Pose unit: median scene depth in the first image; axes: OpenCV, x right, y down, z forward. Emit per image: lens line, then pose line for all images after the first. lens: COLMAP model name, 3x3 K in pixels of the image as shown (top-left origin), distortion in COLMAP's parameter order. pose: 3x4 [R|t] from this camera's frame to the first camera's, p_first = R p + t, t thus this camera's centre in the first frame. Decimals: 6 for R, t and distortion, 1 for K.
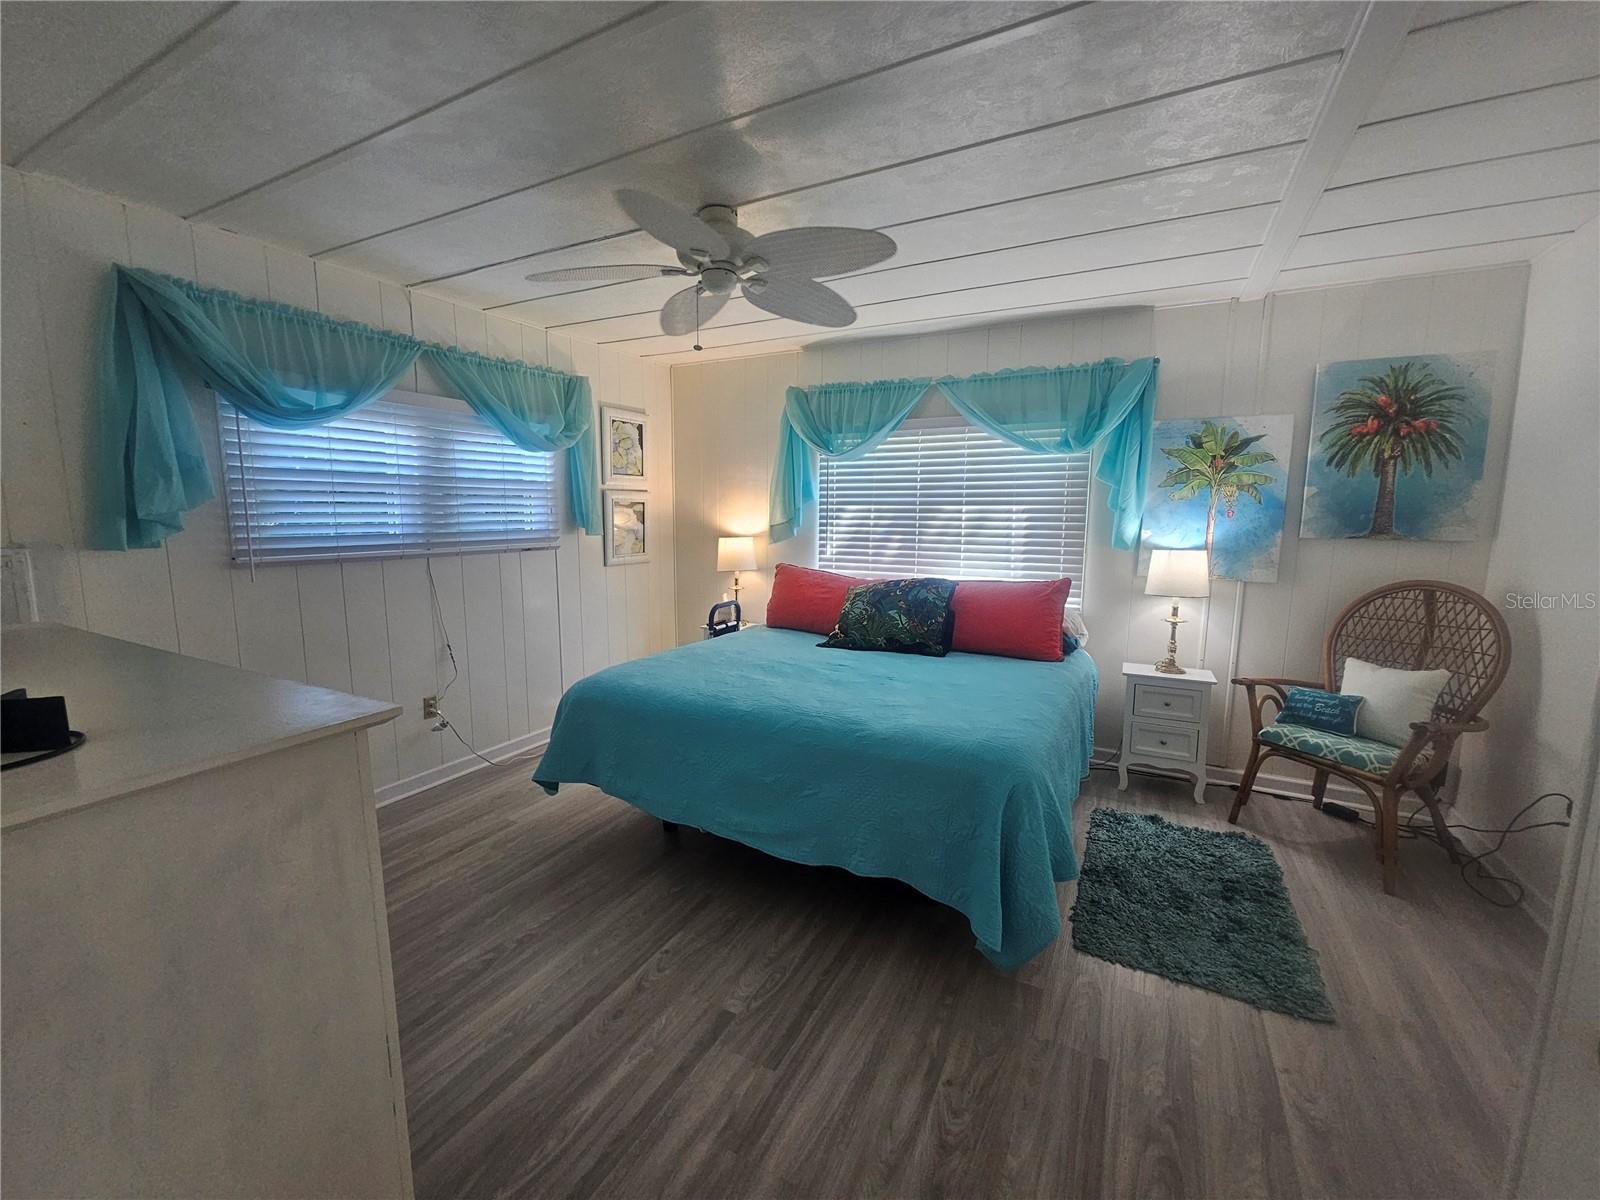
lens RADIAL K [[659.2, 0, 790.1], [0, 659.2, 598.1], [0, 0, 1]] dist [-0.005059, 0.001956]
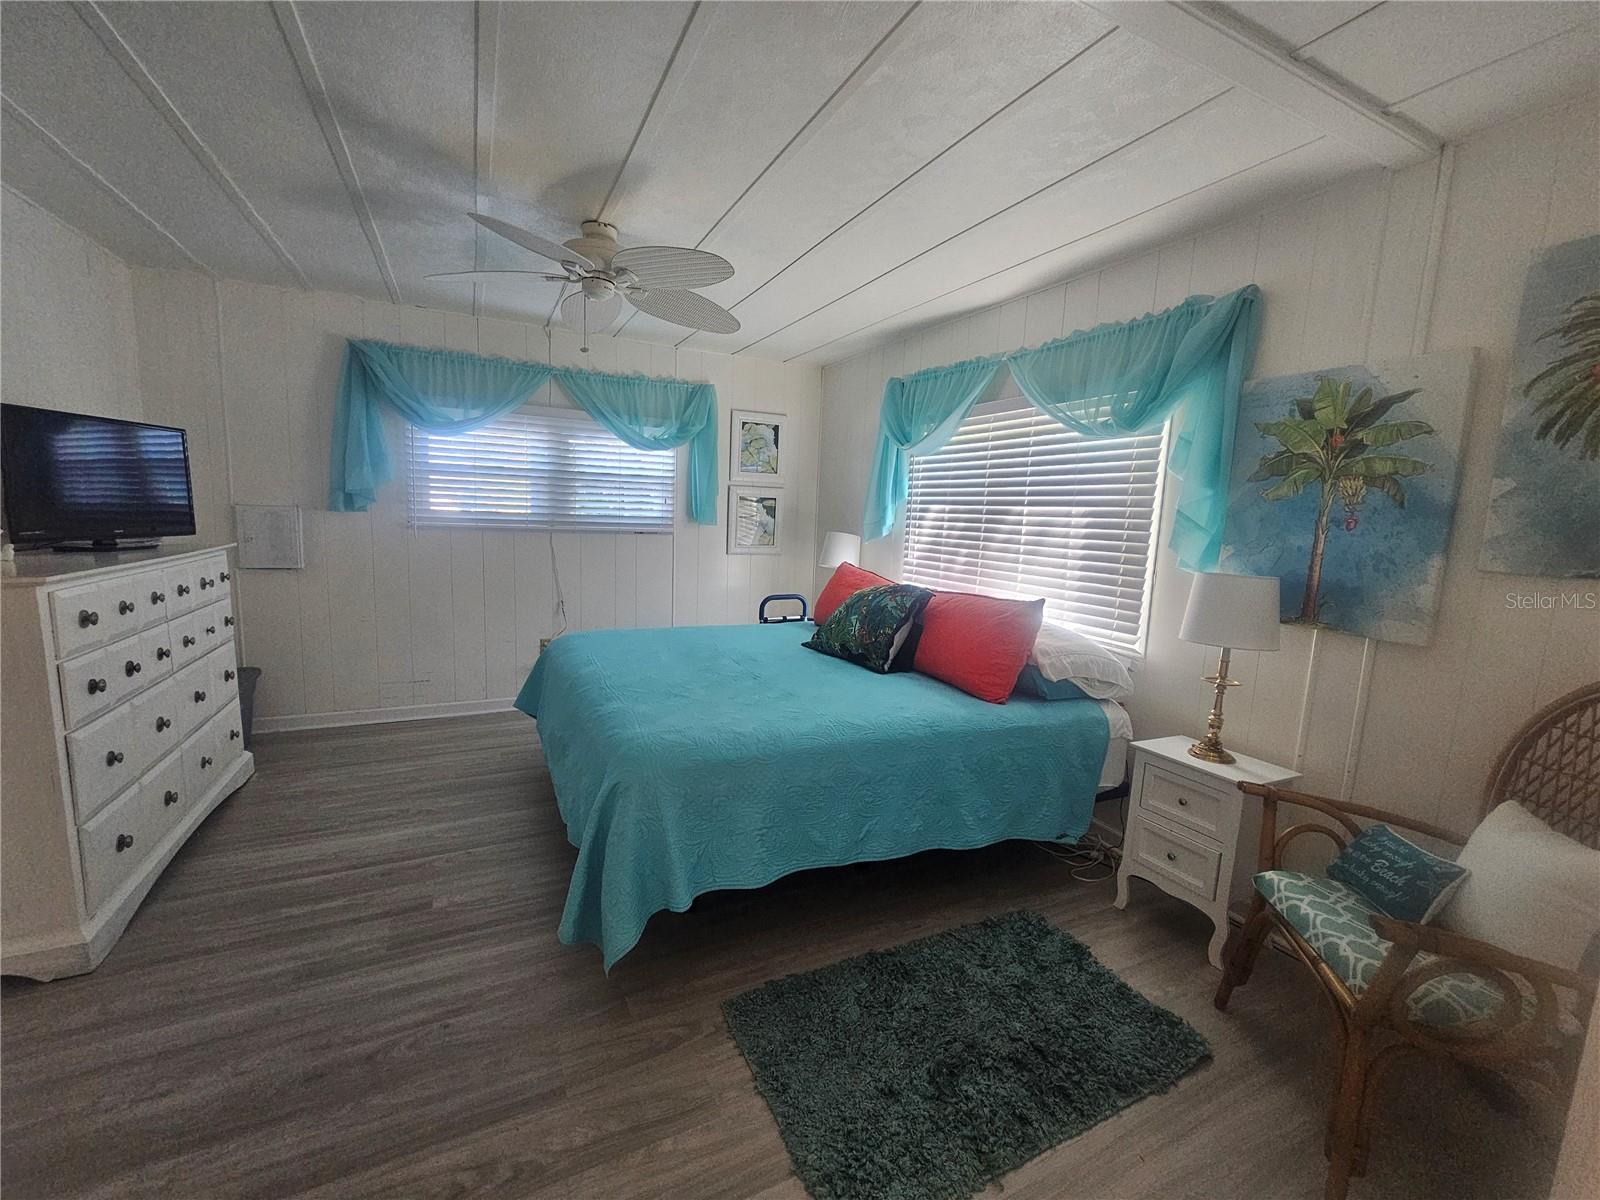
lens RADIAL K [[659.2, 0, 795.0], [0, 659.2, 601.8], [0, 0, 1]] dist [-0.005059, 0.001956]
pose [[0.812977, 0.108868, -0.572029, 0.574458], [-0.115056, 0.993032, 0.025473, -0.012998], [0.570816, 0.045106, 0.819838, 0.200354]]
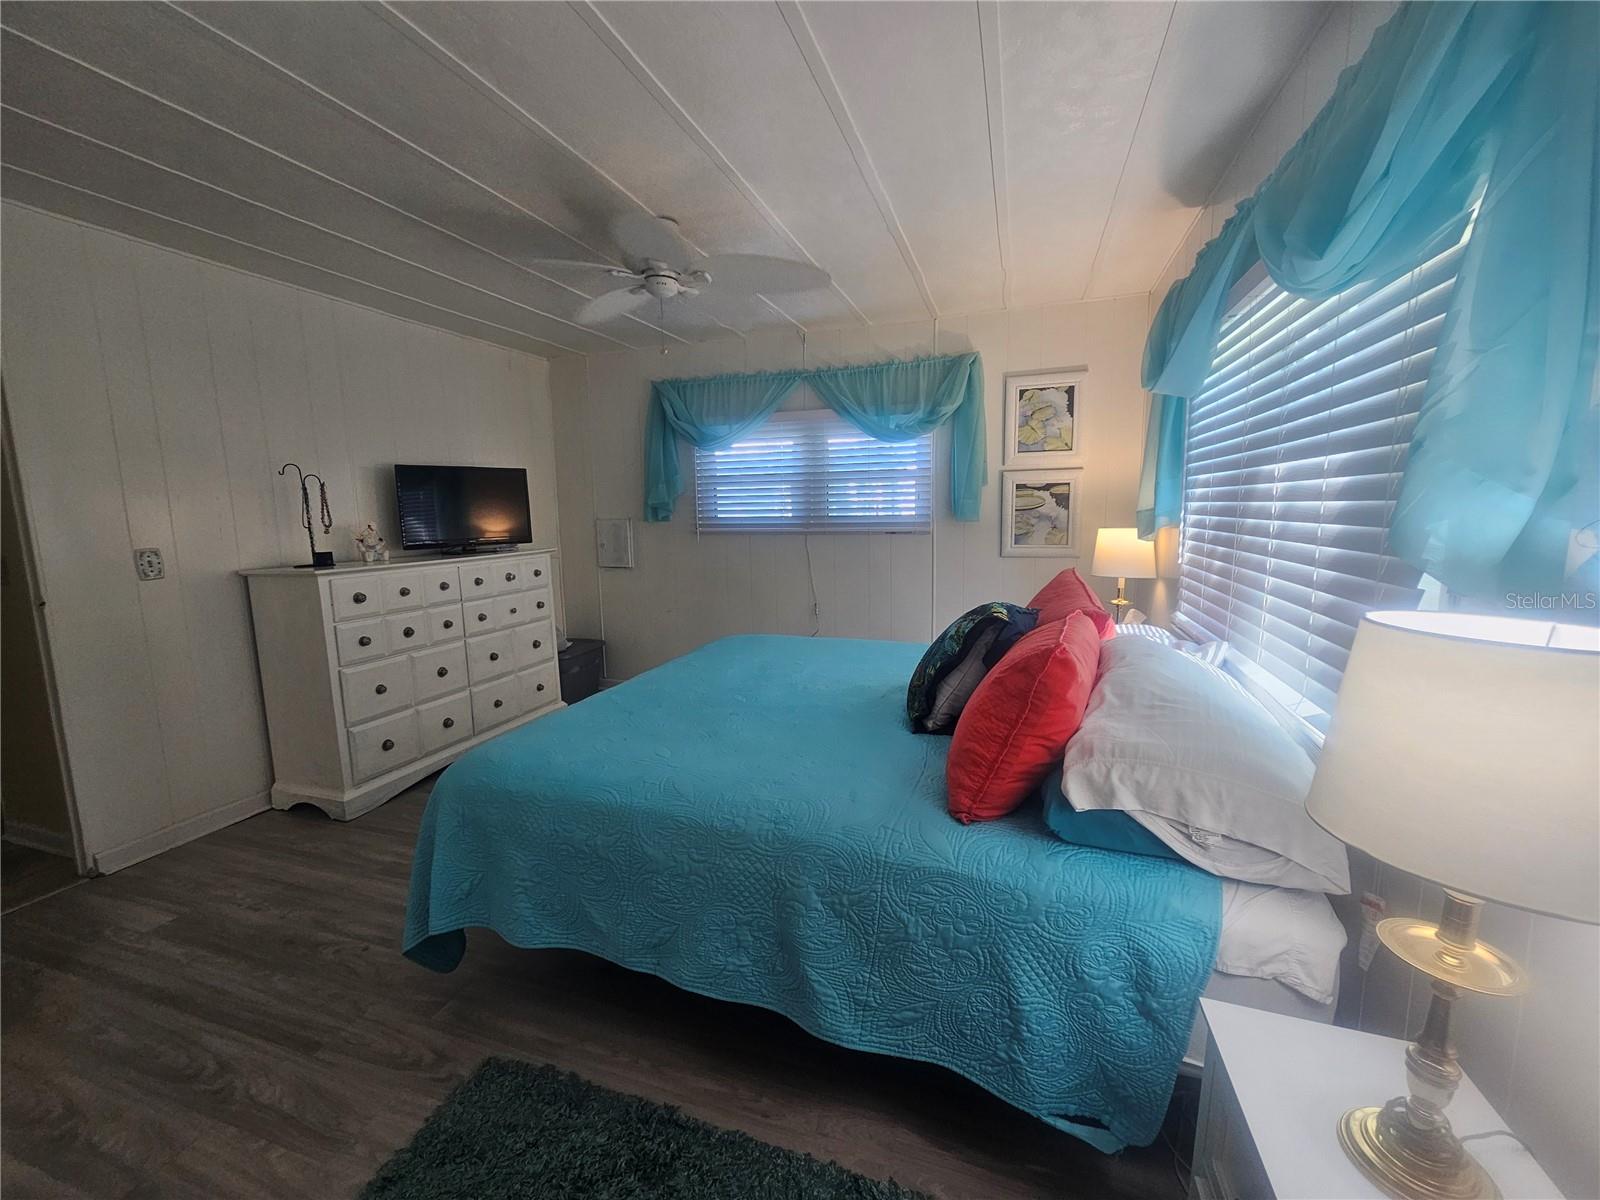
lens RADIAL K [[659.2, 0, 787.6], [0, 659.2, 597.3], [0, 0, 1]] dist [-0.005059, 0.001956]
pose [[0.153074, 0.128137, -0.979872, 0.713570], [-0.112572, 0.987364, 0.111531, -0.076753], [0.981782, 0.093234, 0.165564, 0.716488]]
